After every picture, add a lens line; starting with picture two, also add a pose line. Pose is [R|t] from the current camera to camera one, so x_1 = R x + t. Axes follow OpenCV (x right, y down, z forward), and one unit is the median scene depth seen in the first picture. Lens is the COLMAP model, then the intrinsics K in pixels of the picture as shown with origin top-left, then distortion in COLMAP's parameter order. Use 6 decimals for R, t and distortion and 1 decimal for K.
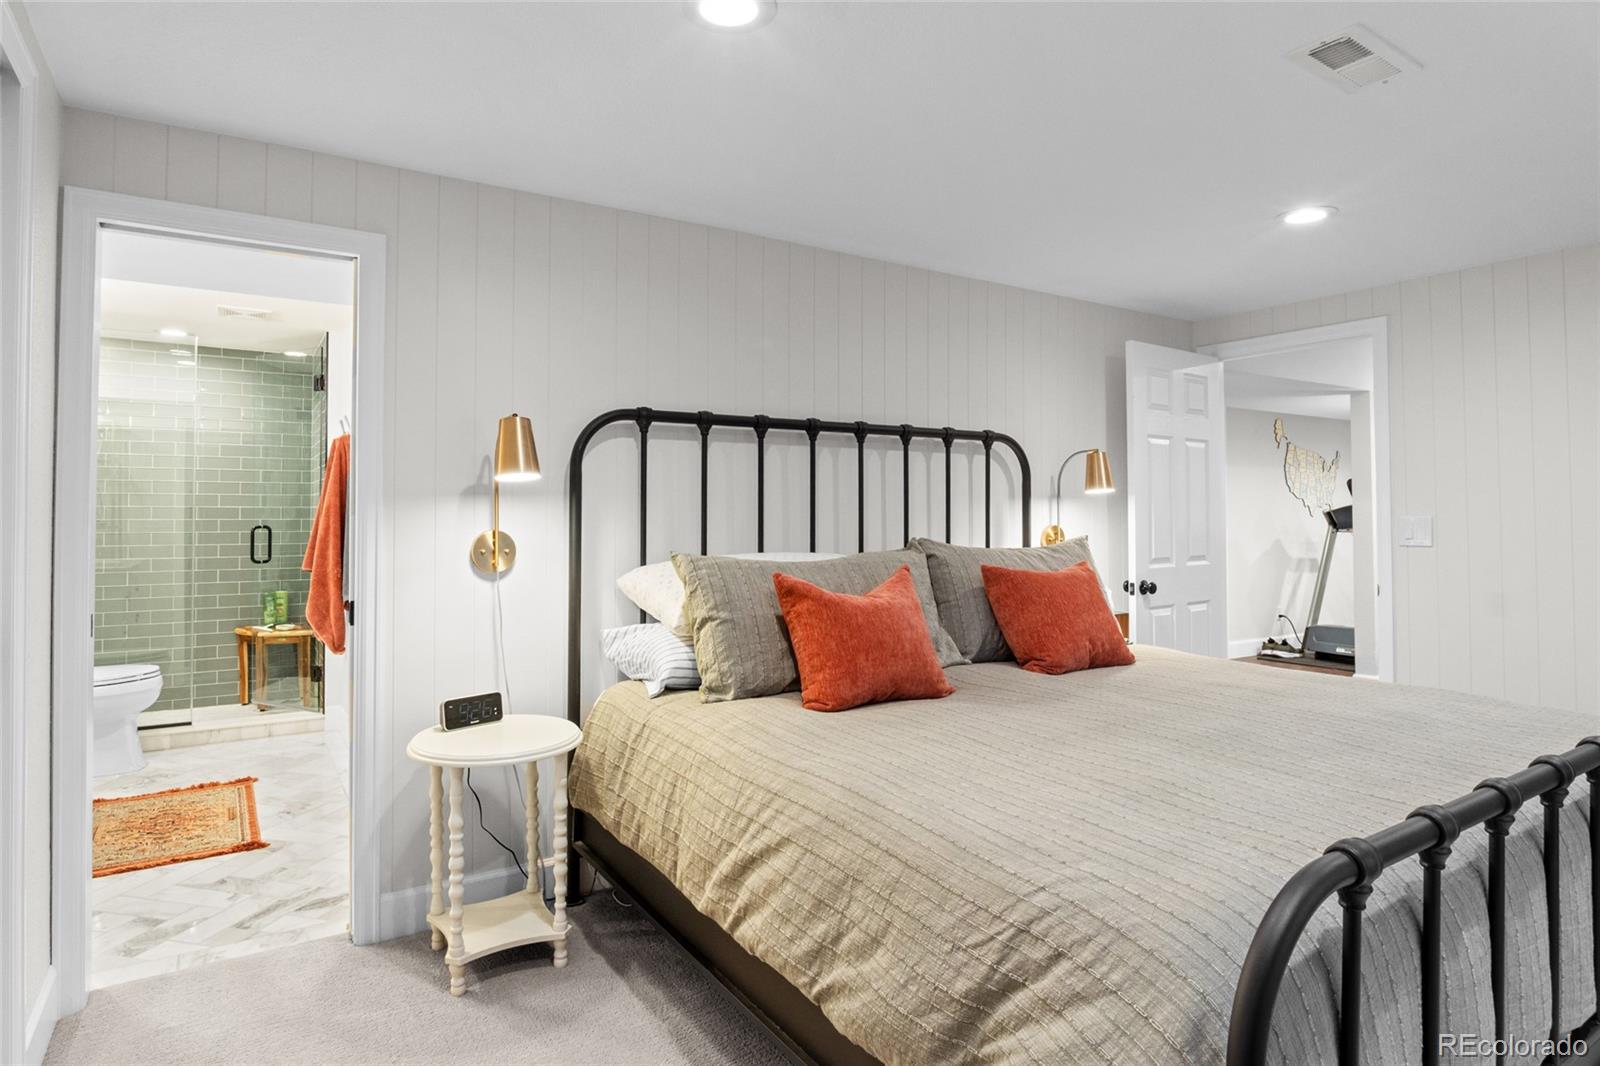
lens RADIAL K [[890.8, 0, 791.5], [0, 890.8, 501.3], [0, 0, 1]] dist [-0.036219, 0.009595]
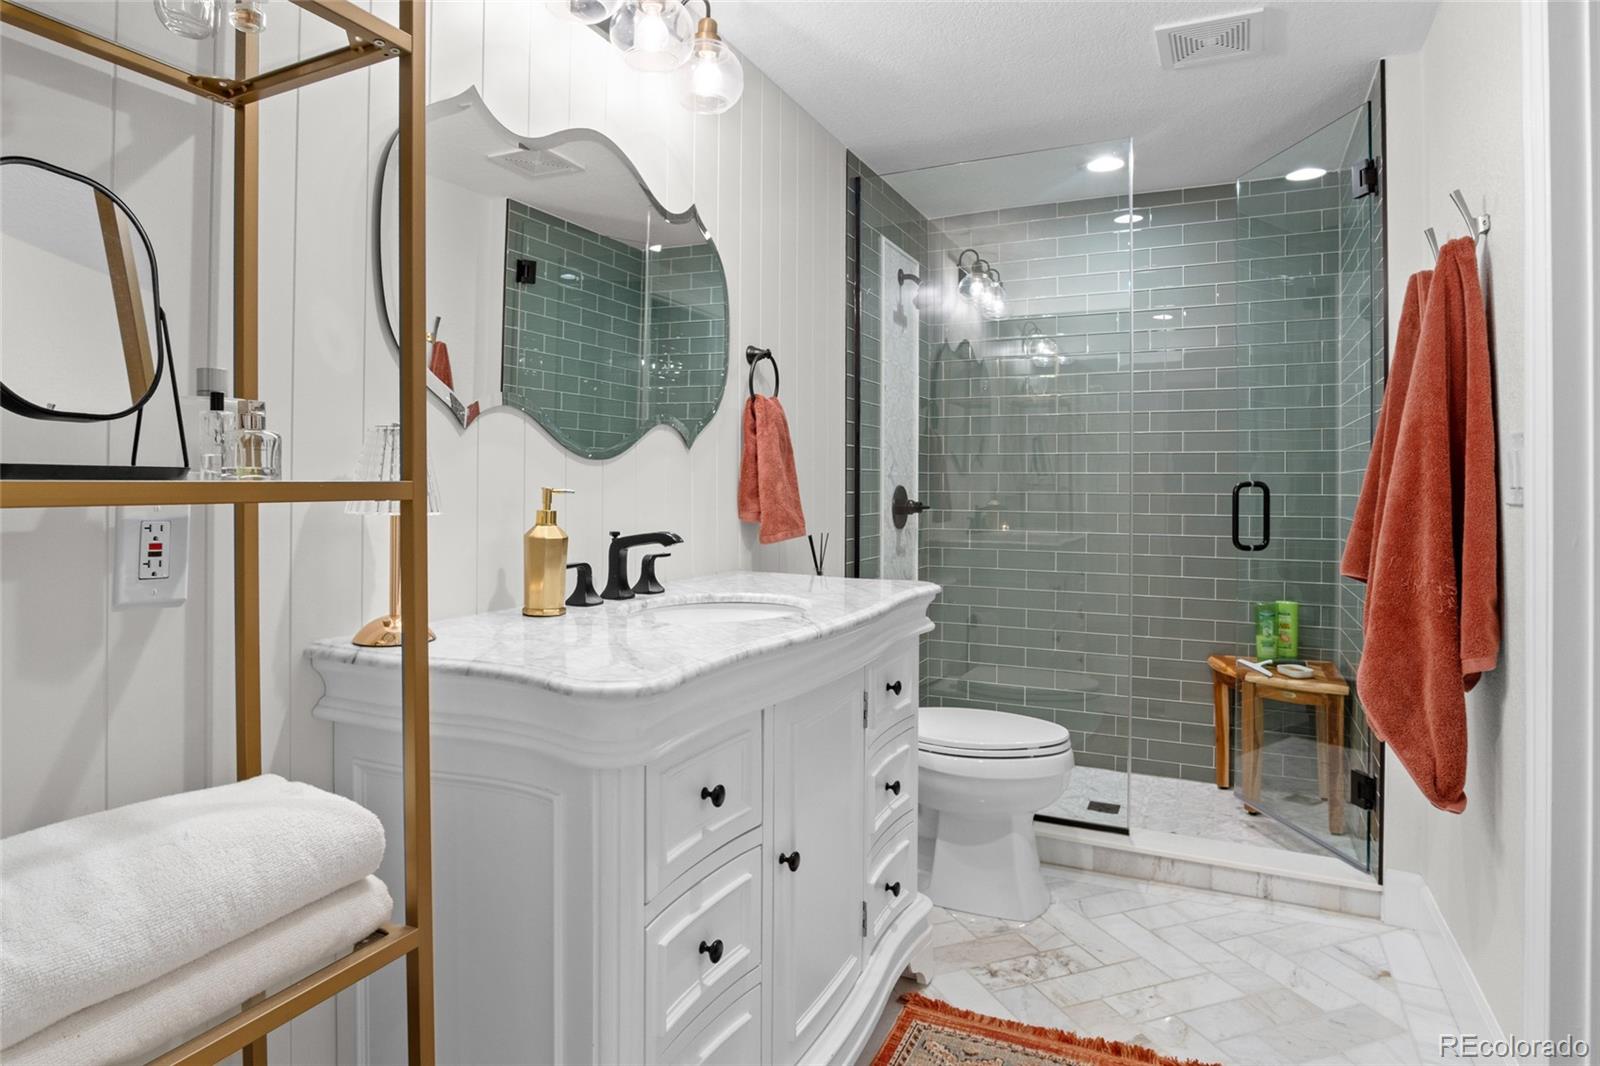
lens RADIAL K [[890.8, 0, 788.5], [0, 890.8, 484.7], [0, 0, 1]] dist [-0.036219, 0.009595]
pose [[0.519588, -0.002697, -0.854412, -0.273902], [0.012472, 0.999912, 0.004428, 0.022658], [0.854326, -0.012957, 0.519577, 0.454331]]
